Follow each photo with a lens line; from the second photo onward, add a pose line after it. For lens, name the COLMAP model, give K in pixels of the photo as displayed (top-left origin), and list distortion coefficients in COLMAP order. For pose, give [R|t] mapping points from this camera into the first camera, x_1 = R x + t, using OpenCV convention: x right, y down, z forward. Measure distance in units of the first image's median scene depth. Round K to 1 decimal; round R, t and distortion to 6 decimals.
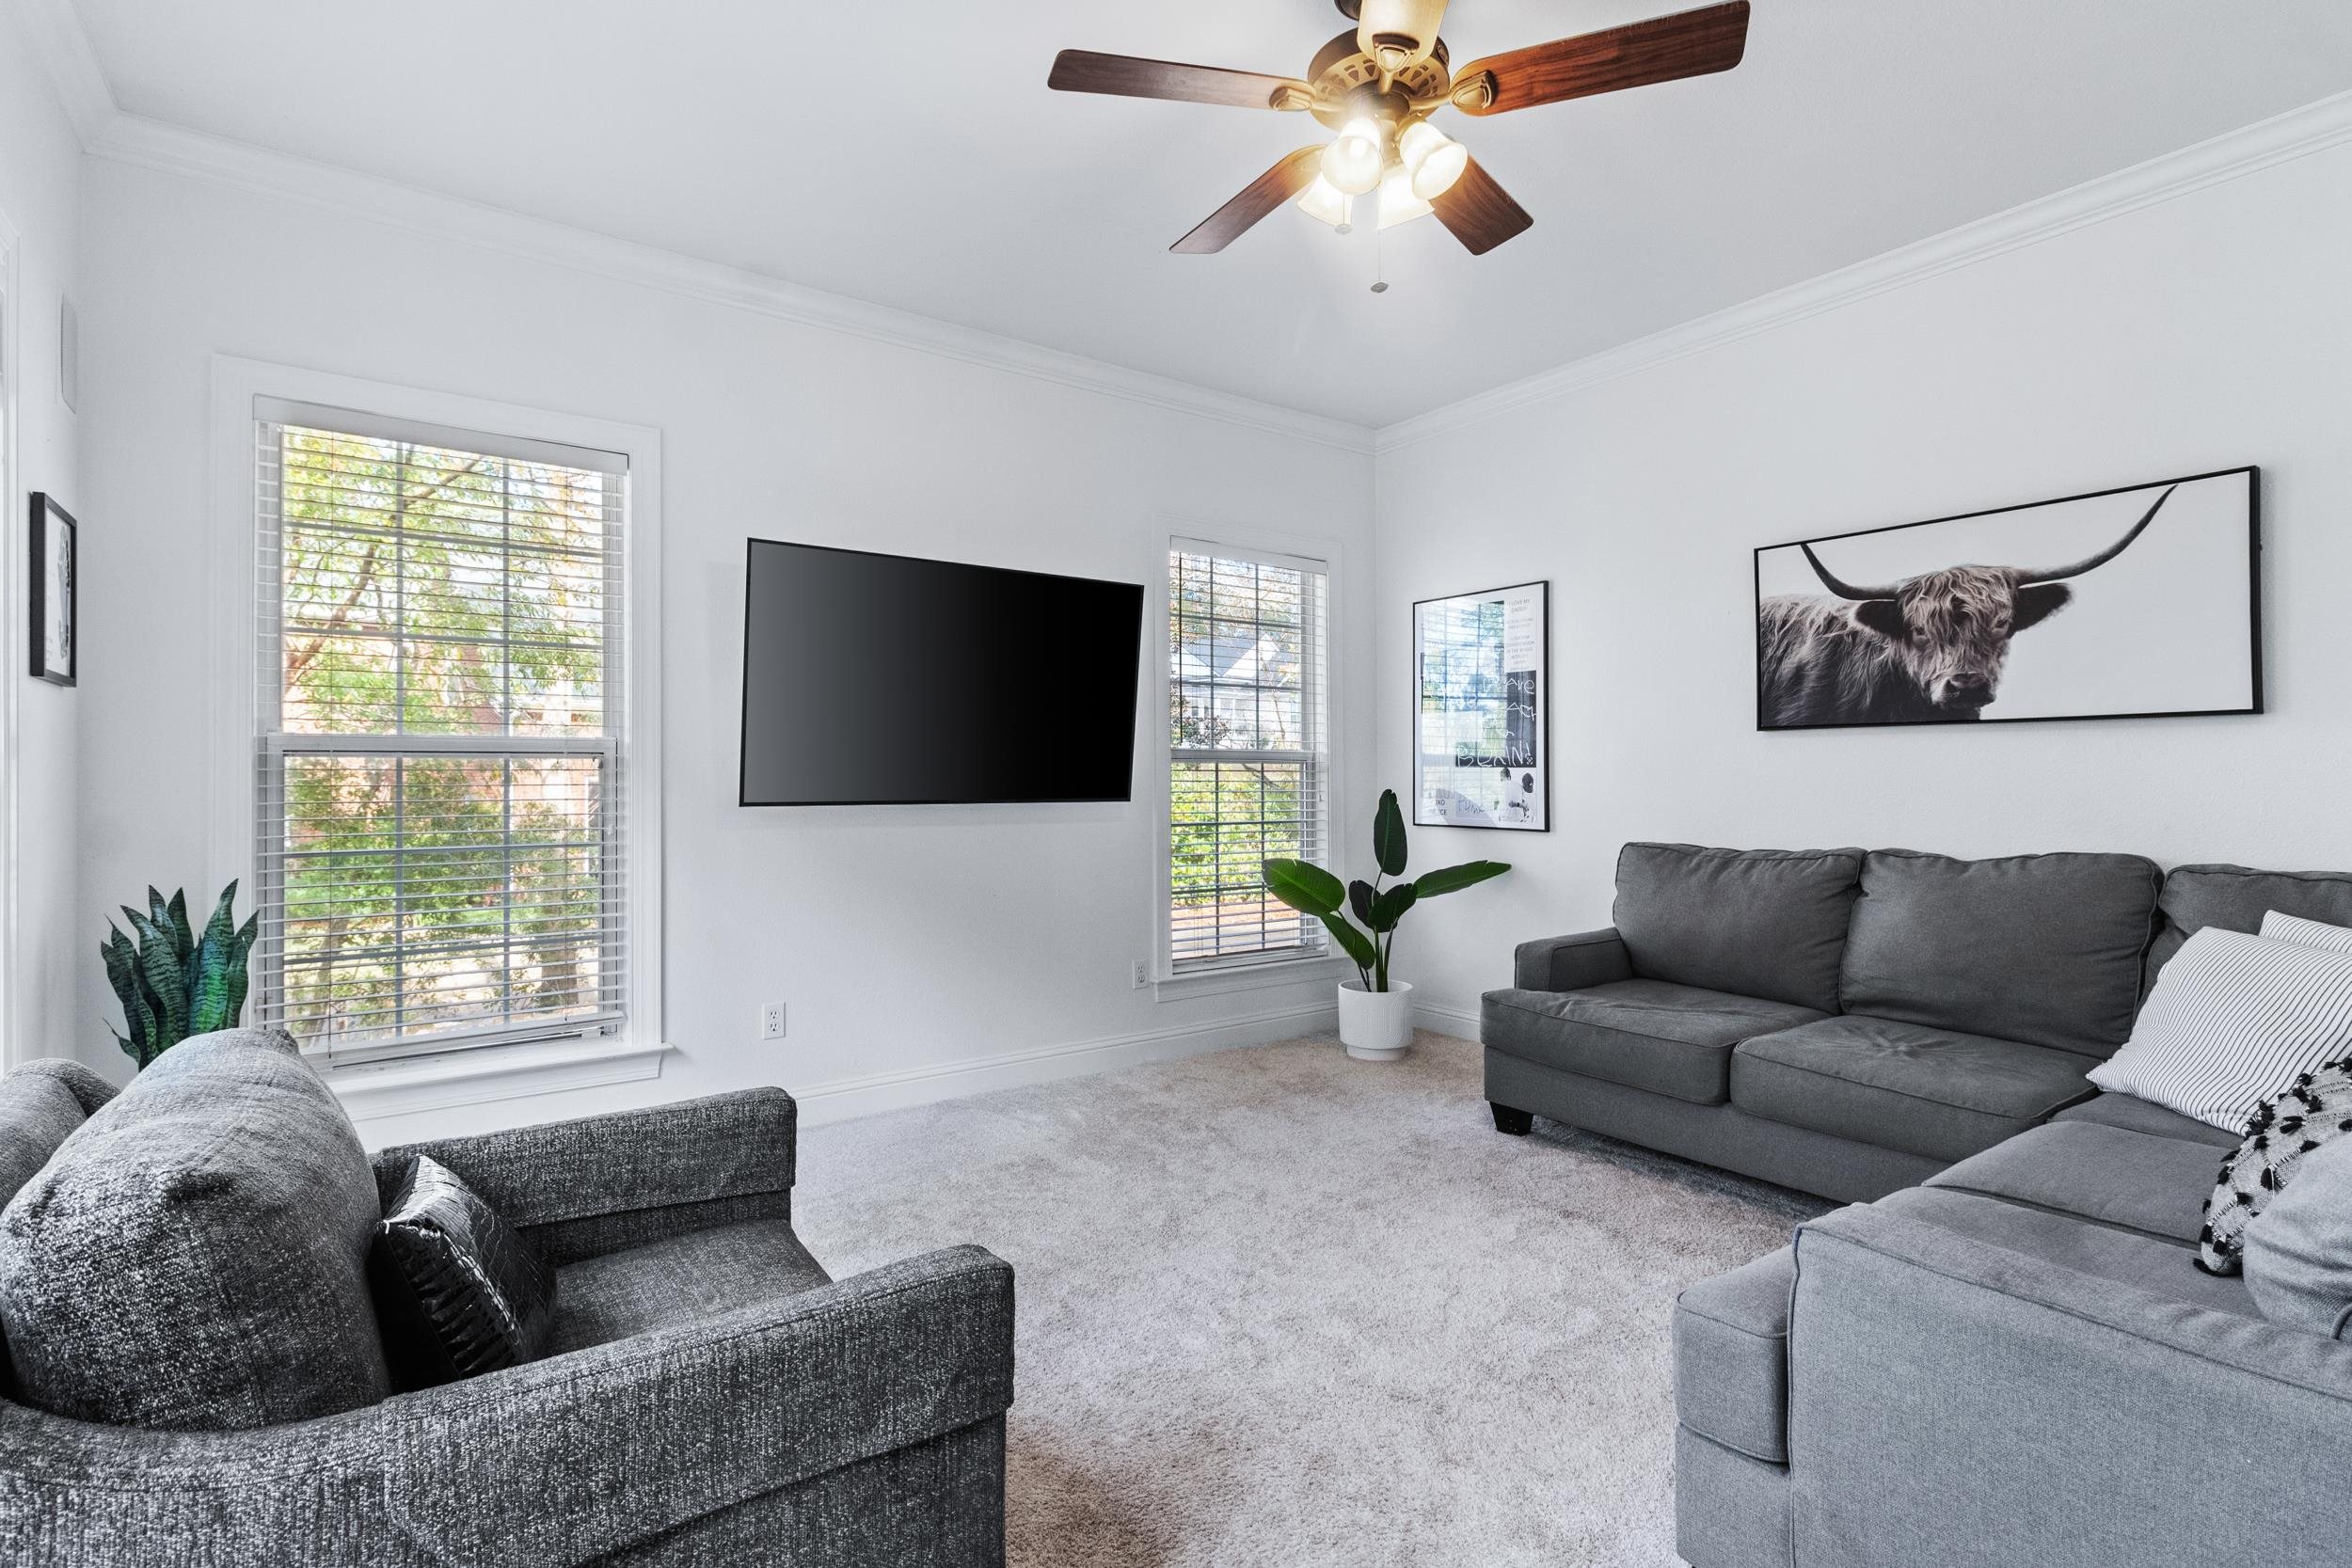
lens RADIAL K [[1088.6, 0, 1175.3], [0, 1088.6, 765.9], [0, 0, 1]] dist [0.000345, 0.000934]
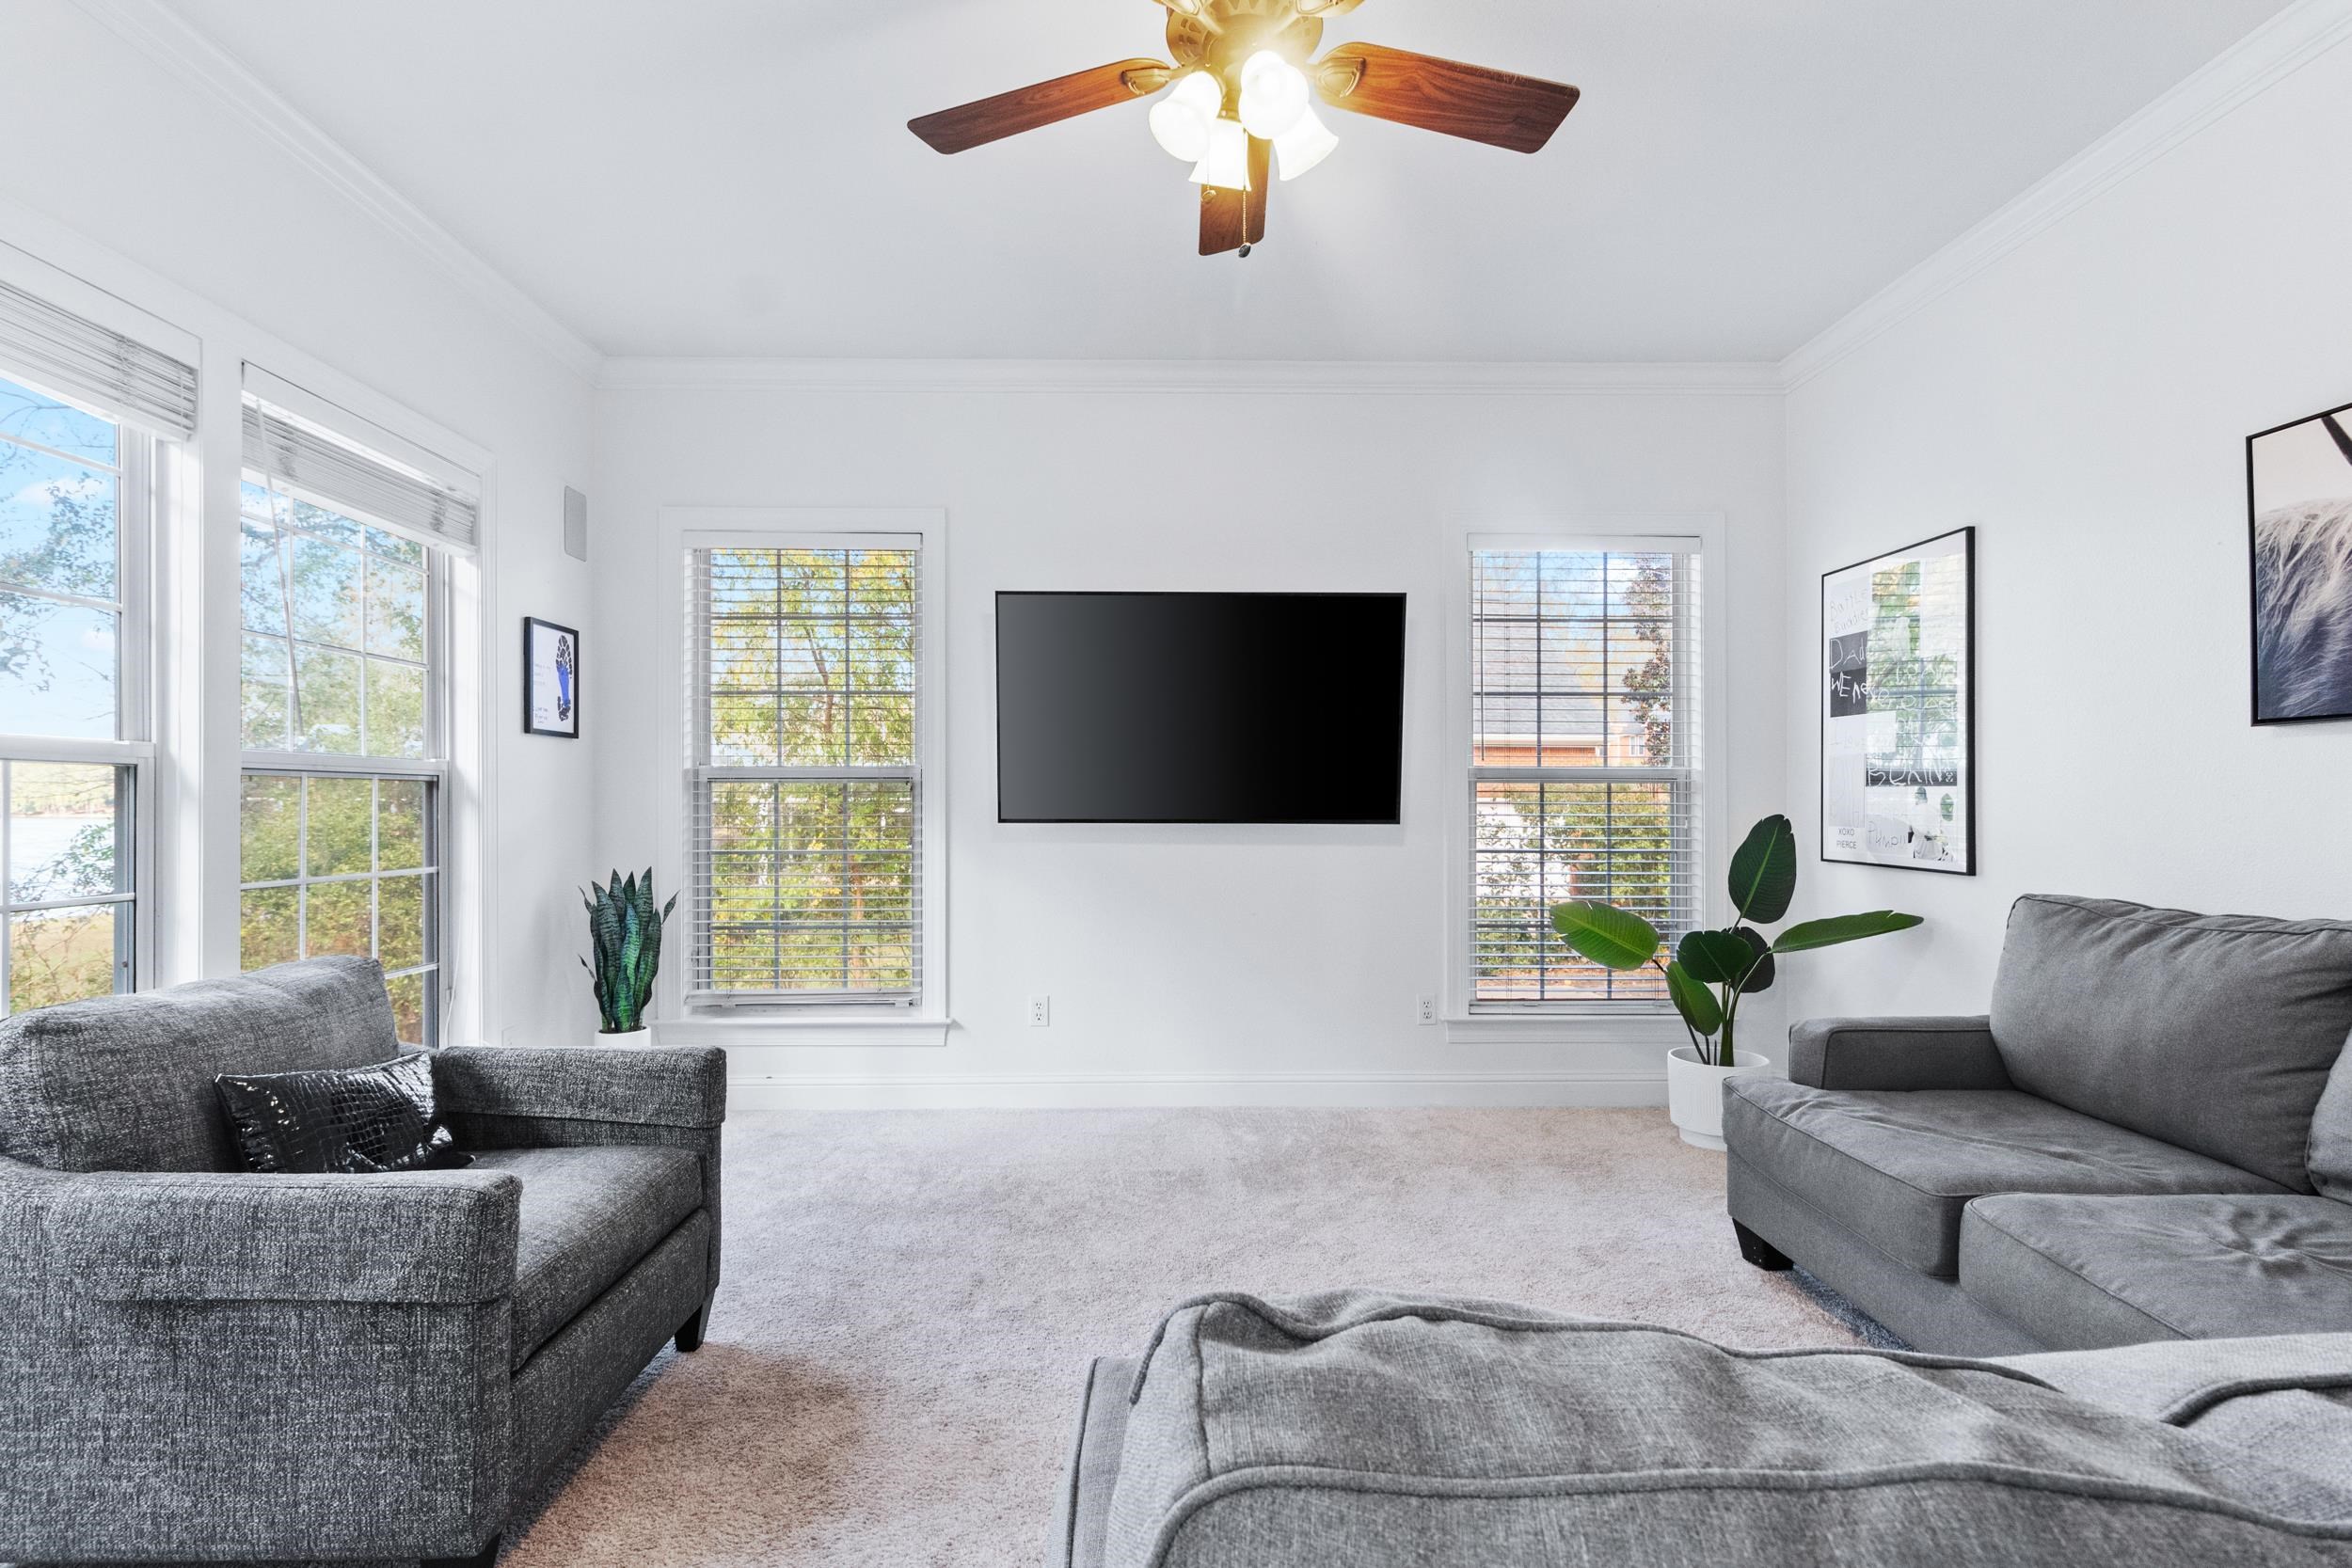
lens RADIAL K [[1088.6, 0, 1173.5], [0, 1088.6, 801.7], [0, 0, 1]] dist [0.000345, 0.000934]
pose [[0.829000, 0.003282, -0.559238, 0.393399], [0.004059, 0.999921, 0.011885, 0.001422], [0.559233, -0.012123, 0.828922, 0.137358]]
